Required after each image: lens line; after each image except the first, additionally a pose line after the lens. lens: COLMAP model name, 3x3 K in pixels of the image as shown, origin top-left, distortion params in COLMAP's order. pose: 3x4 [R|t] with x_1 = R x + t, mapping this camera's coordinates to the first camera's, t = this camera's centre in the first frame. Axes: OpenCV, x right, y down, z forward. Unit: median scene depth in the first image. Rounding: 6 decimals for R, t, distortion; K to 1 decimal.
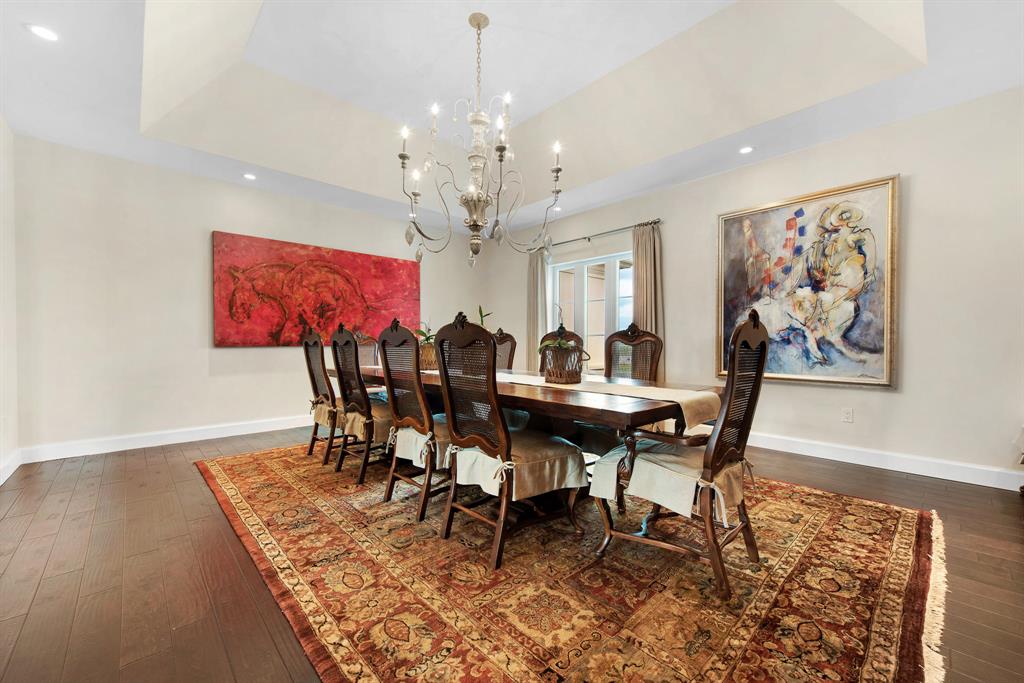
lens RADIAL K [[412.0, 0, 512.0], [0, 412.0, 341.5], [0, 0, 1]] dist [0.002313, -0.000114]
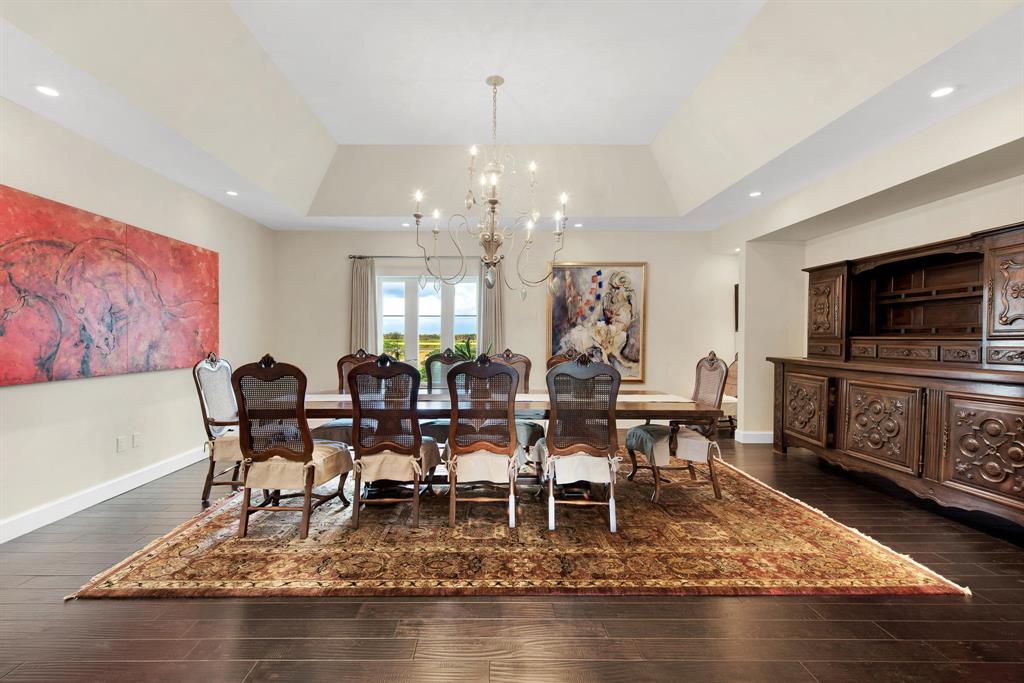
lens RADIAL K [[430.5, 0, 512.0], [0, 430.5, 341.5], [0, 0, 1]] dist [0.008465, -0.000059]
pose [[0.685850, -0.001965, 0.727741, -0.711224], [-0.001397, 0.999991, 0.004017, -0.060149], [-0.727742, -0.003772, 0.685841, 0.128277]]
